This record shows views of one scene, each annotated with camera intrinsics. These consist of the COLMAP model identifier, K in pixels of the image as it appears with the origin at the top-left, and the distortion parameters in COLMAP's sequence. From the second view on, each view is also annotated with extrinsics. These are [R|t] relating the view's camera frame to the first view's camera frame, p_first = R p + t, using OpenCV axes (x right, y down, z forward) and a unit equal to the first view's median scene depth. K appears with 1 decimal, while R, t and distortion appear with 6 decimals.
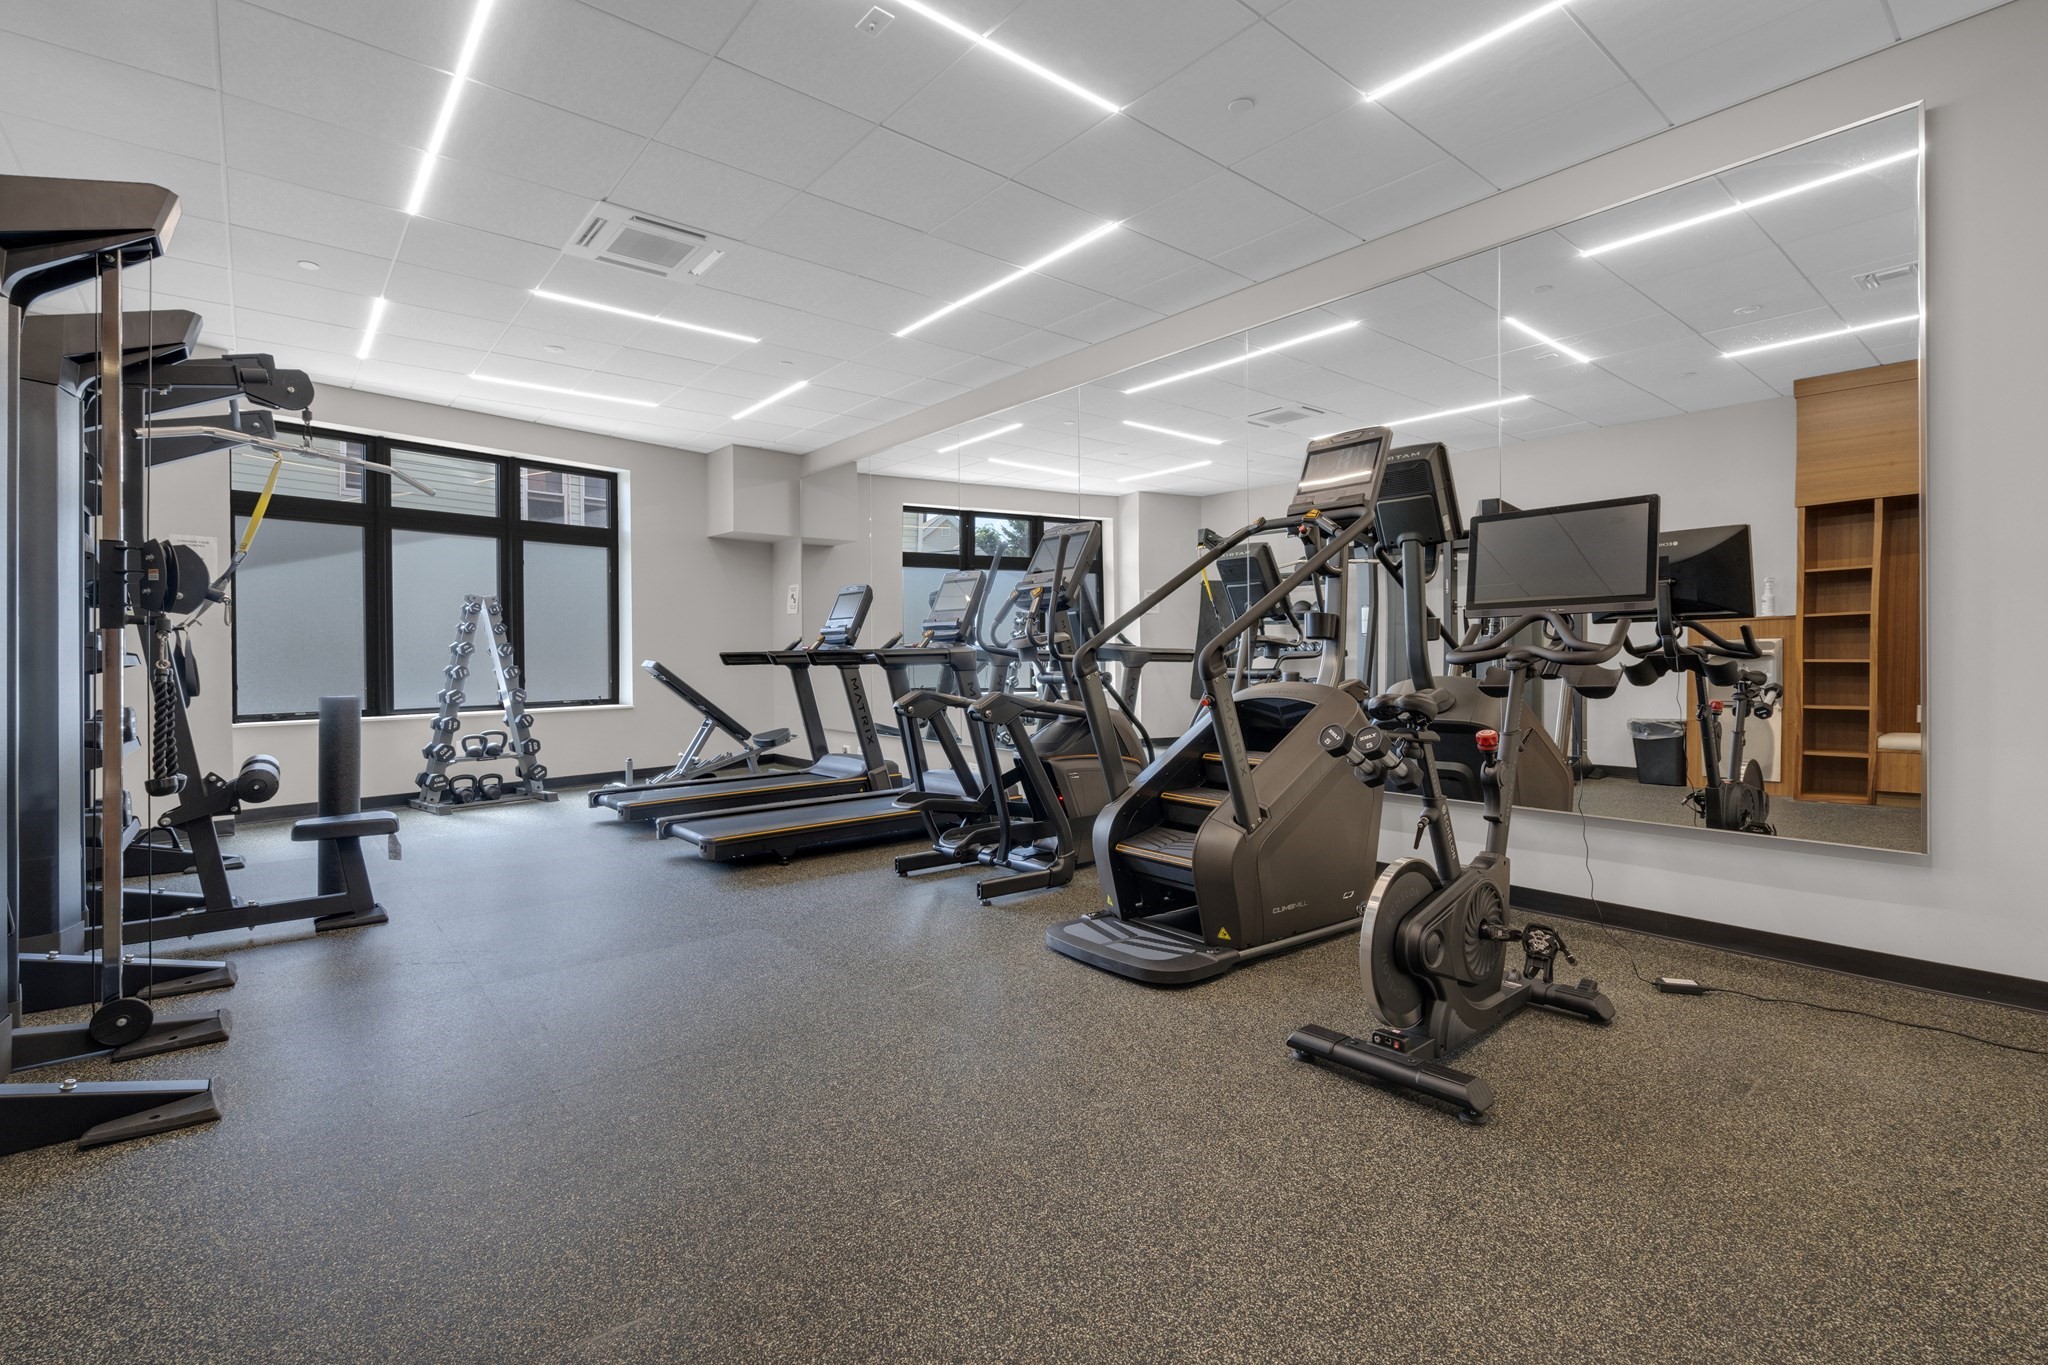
lens RADIAL K [[924.4, 0, 1014.7], [0, 924.4, 670.2], [0, 0, 1]] dist [-0.003856, 0.002293]
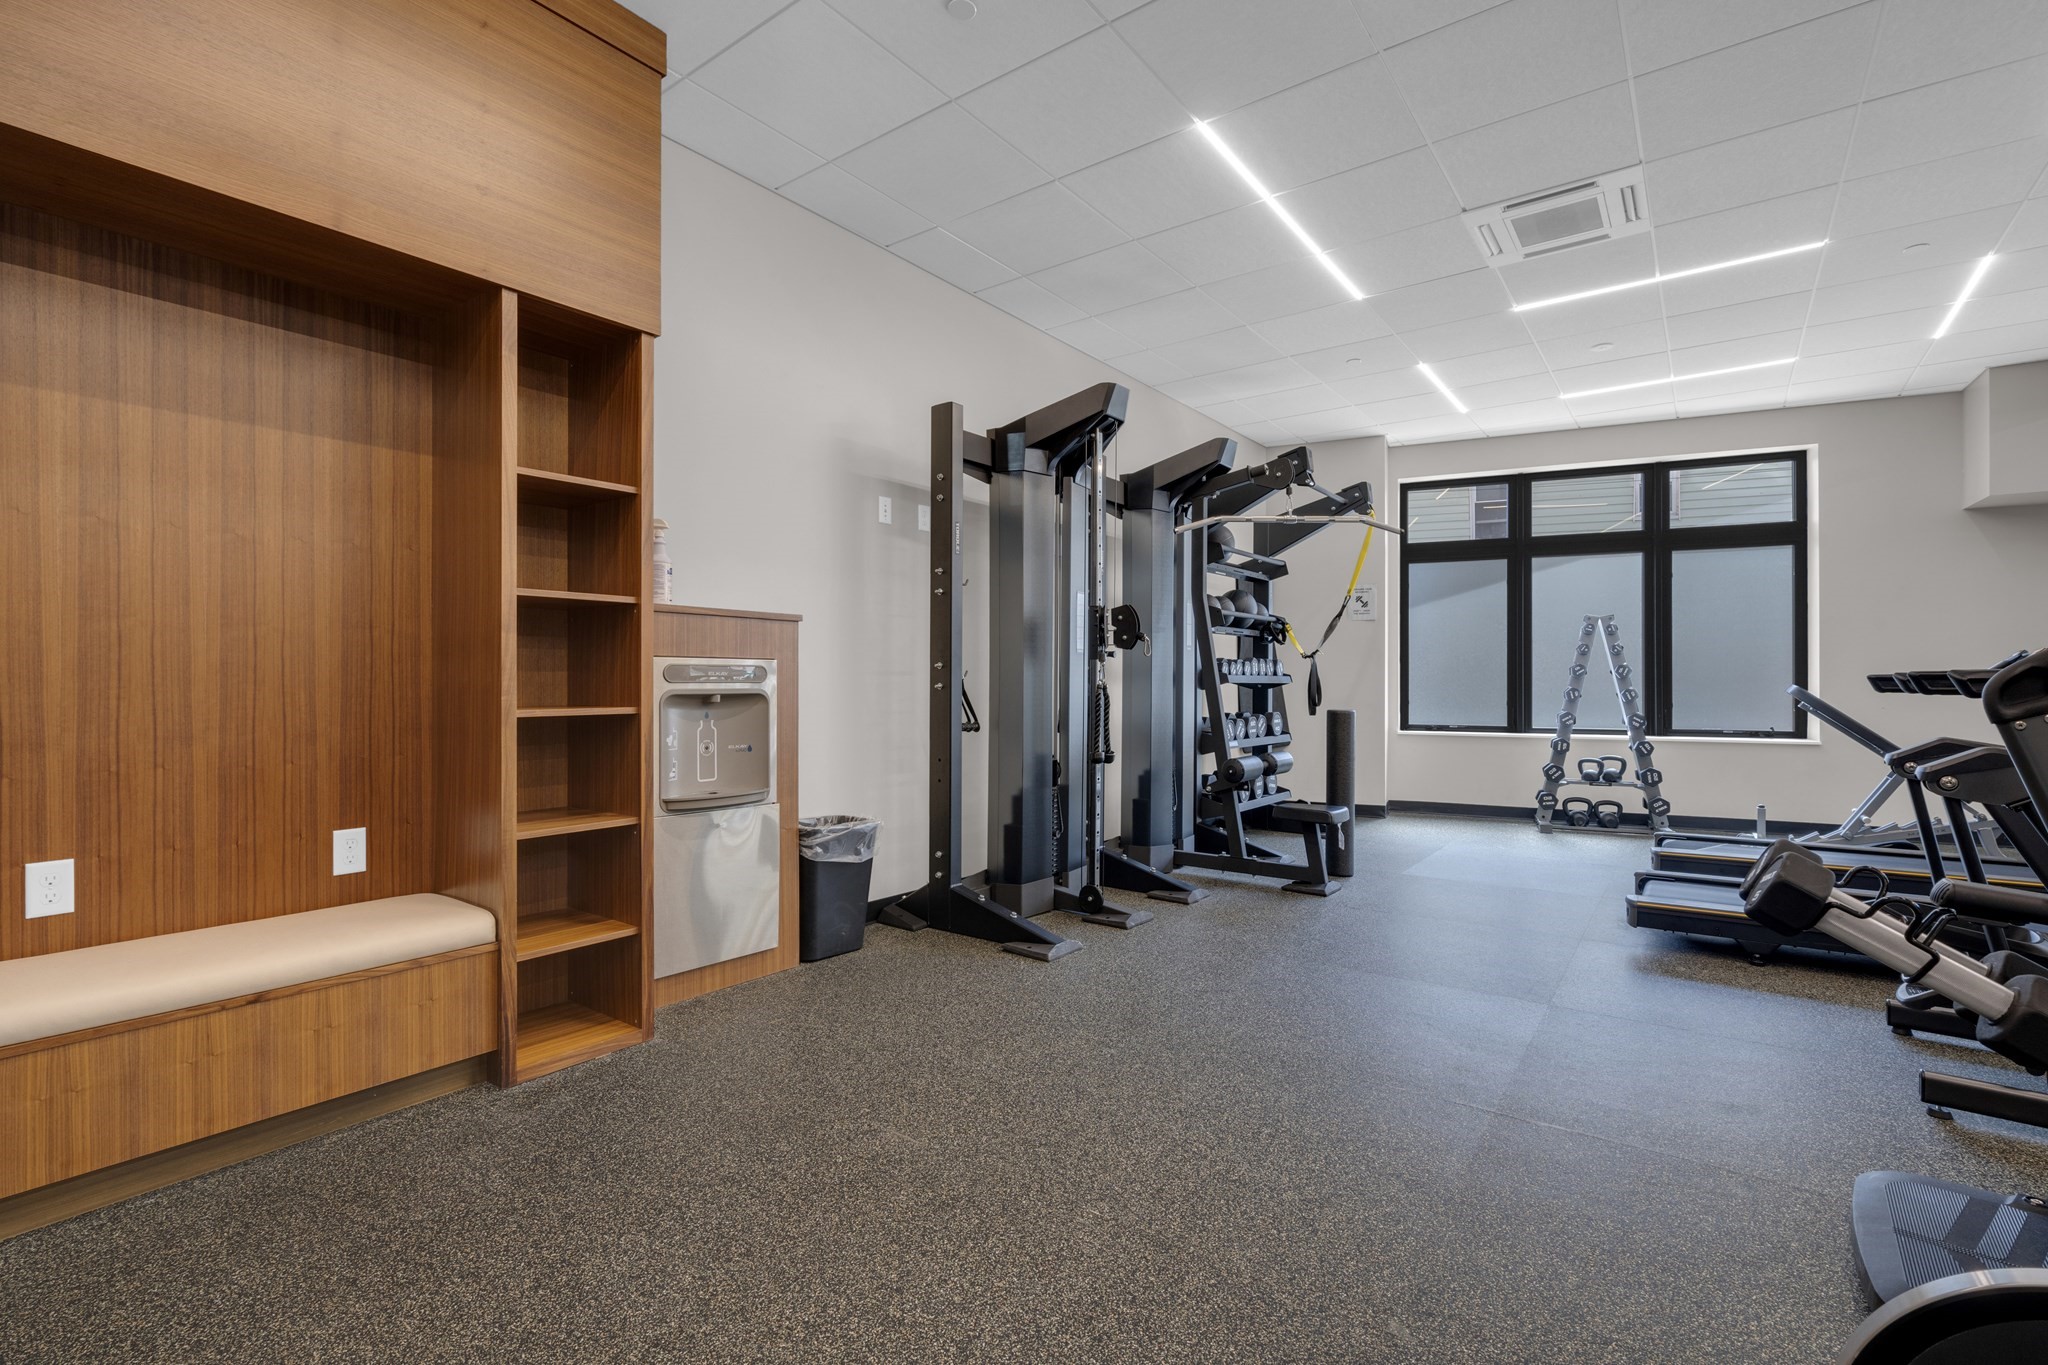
lens RADIAL K [[924.4, 0, 1011.3], [0, 924.4, 680.2], [0, 0, 1]] dist [-0.003856, 0.002293]
pose [[0.233616, 0.006908, -0.972304, 0.219919], [-0.019578, 0.999805, 0.002399, -0.002934], [0.972132, 0.018476, 0.233706, 0.174257]]
